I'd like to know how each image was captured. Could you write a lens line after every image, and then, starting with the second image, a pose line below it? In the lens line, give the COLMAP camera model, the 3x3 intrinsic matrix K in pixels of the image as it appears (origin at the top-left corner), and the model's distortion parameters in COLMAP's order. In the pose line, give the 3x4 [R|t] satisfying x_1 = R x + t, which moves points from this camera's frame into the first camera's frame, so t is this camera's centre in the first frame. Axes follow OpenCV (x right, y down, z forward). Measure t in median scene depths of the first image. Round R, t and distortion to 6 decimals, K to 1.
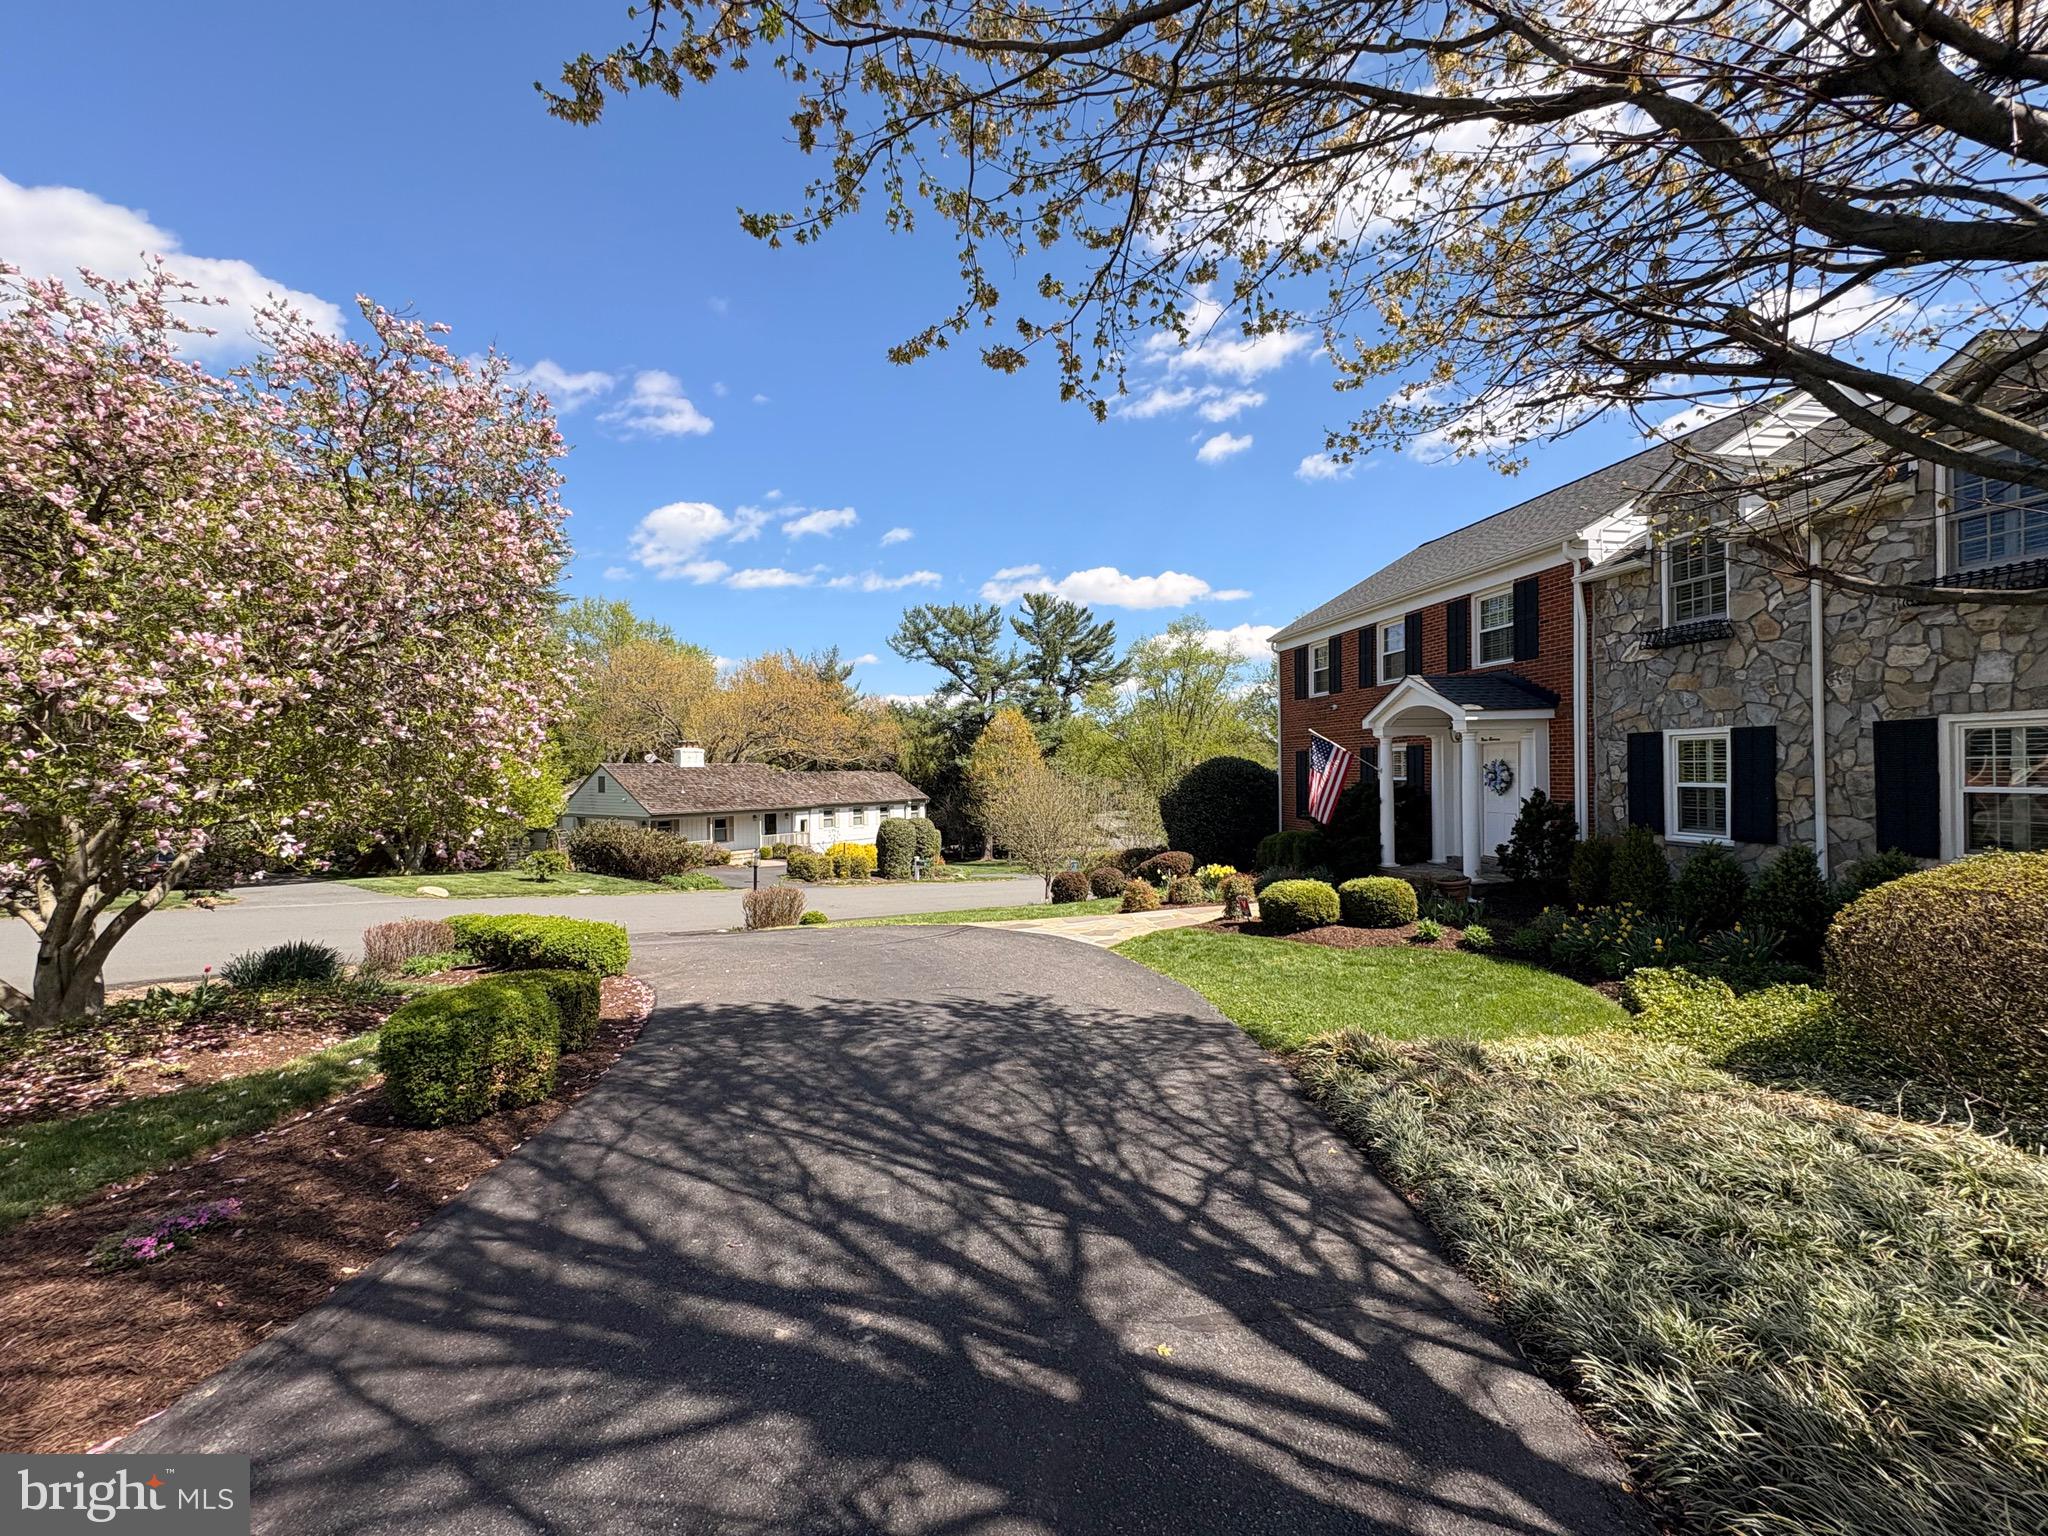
lens RADIAL K [[824.1, 0, 1020.2], [0, 824.1, 764.5], [0, 0, 1]] dist [0.000938, -0.000300]
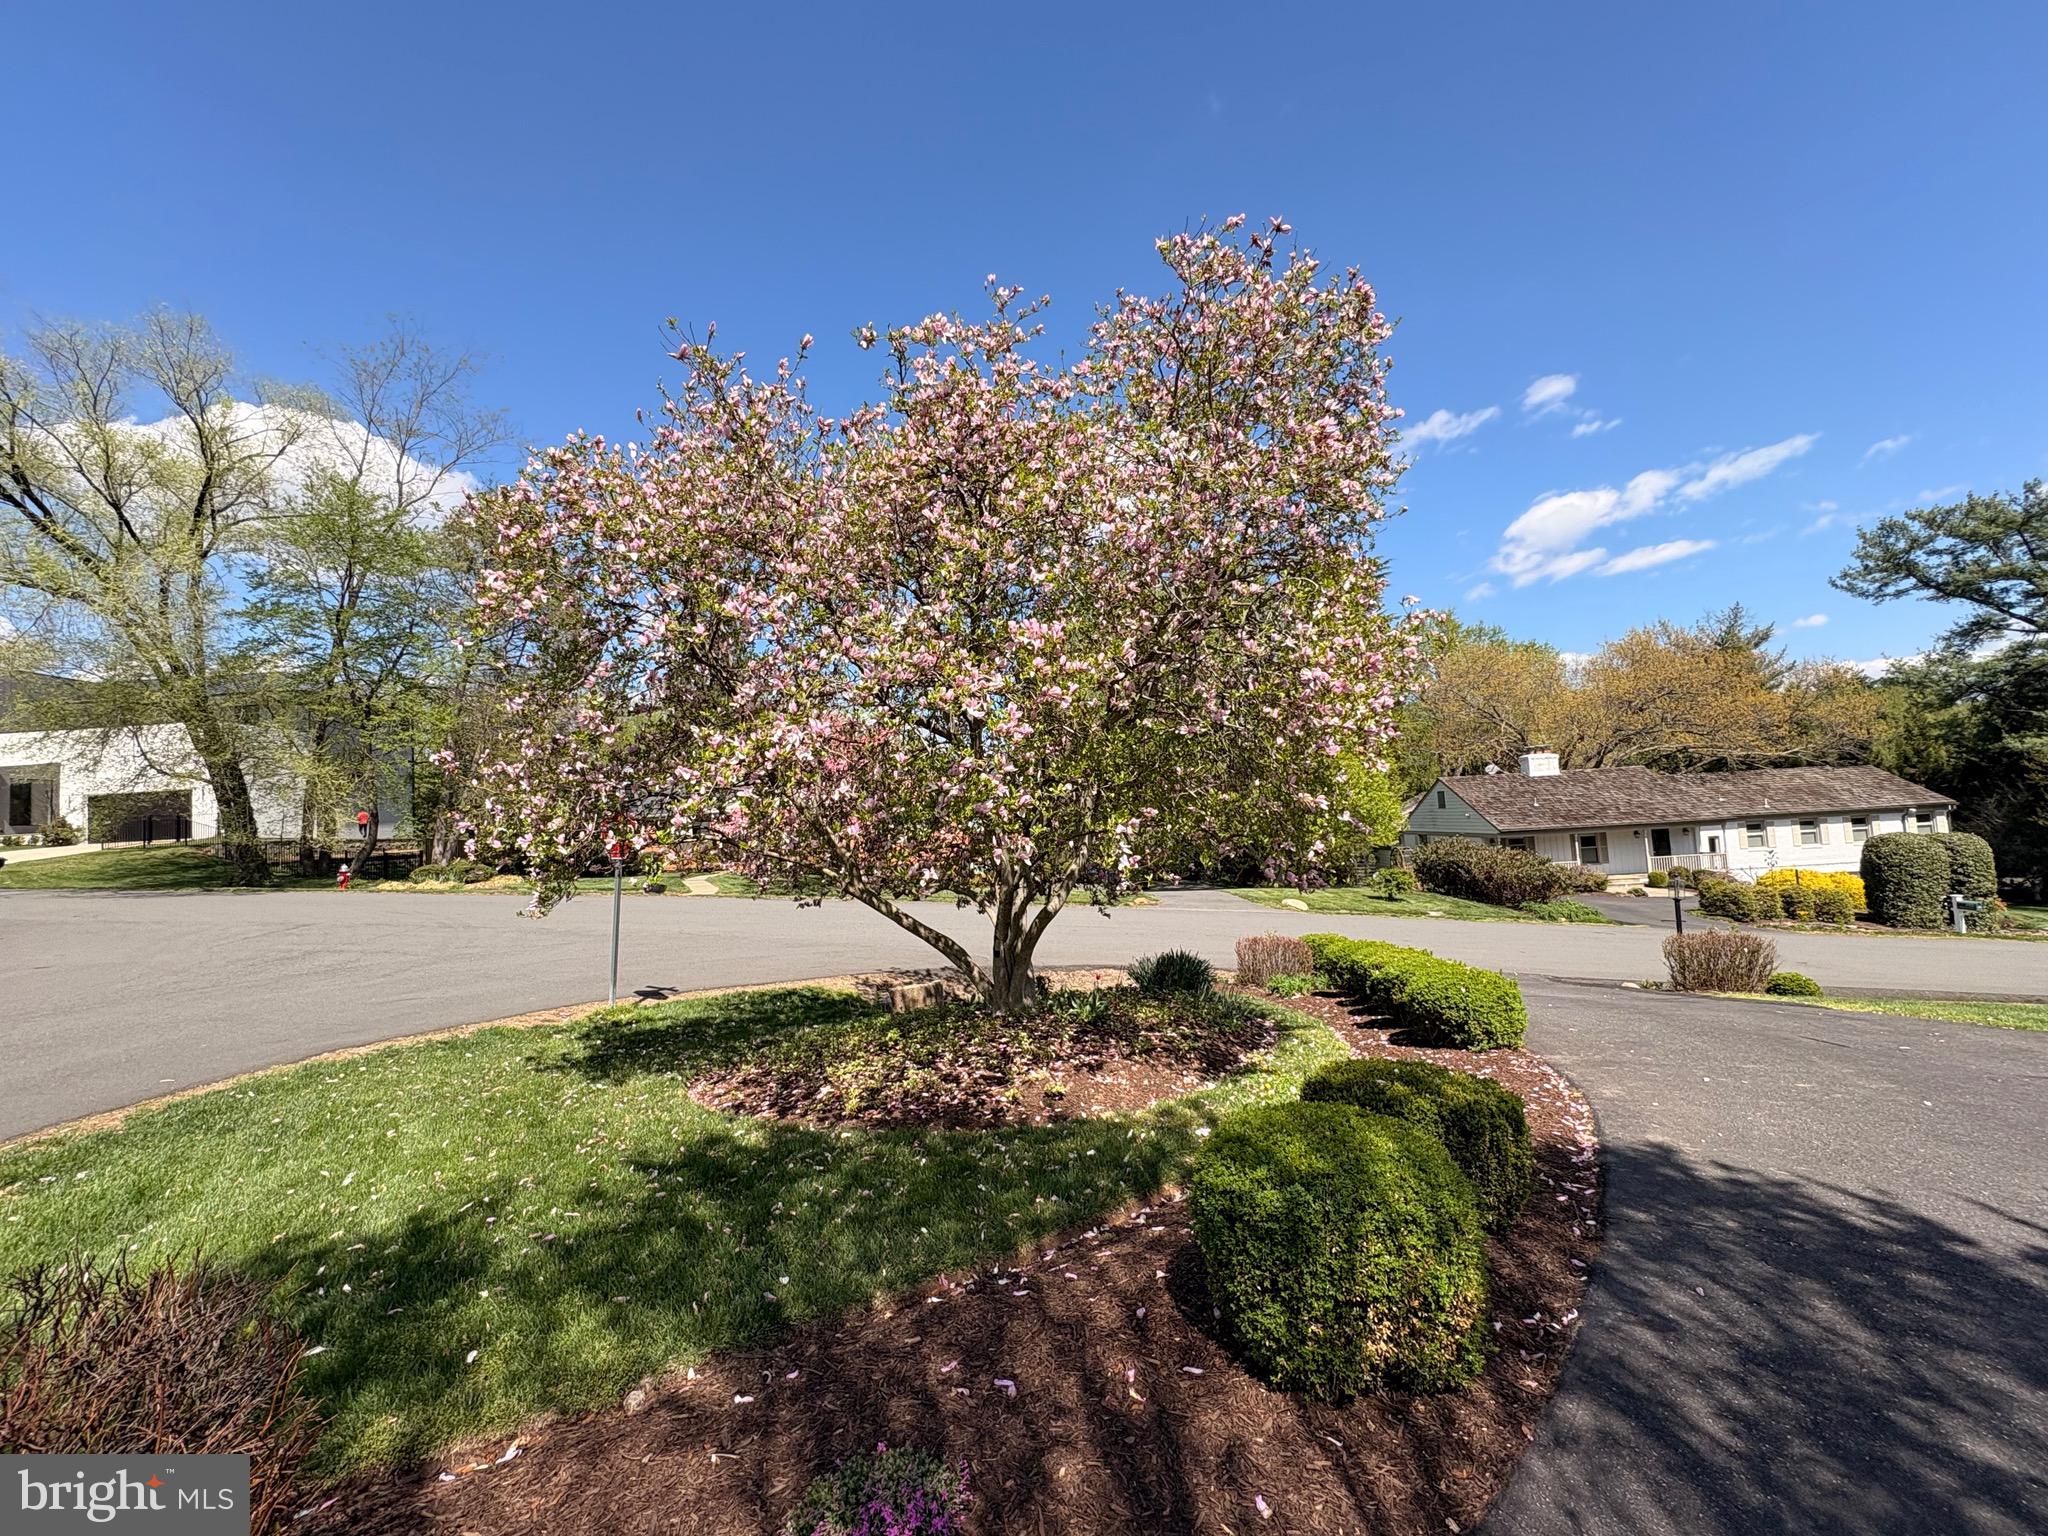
lens RADIAL K [[824.1, 0, 1020.2], [0, 824.1, 764.5], [0, 0, 1]] dist [0.000938, -0.000300]
pose [[0.591402, -0.073631, -0.803008, -0.061947], [0.055463, 0.997178, -0.050588, 0.009563], [0.804467, -0.014620, 0.593817, 0.098555]]
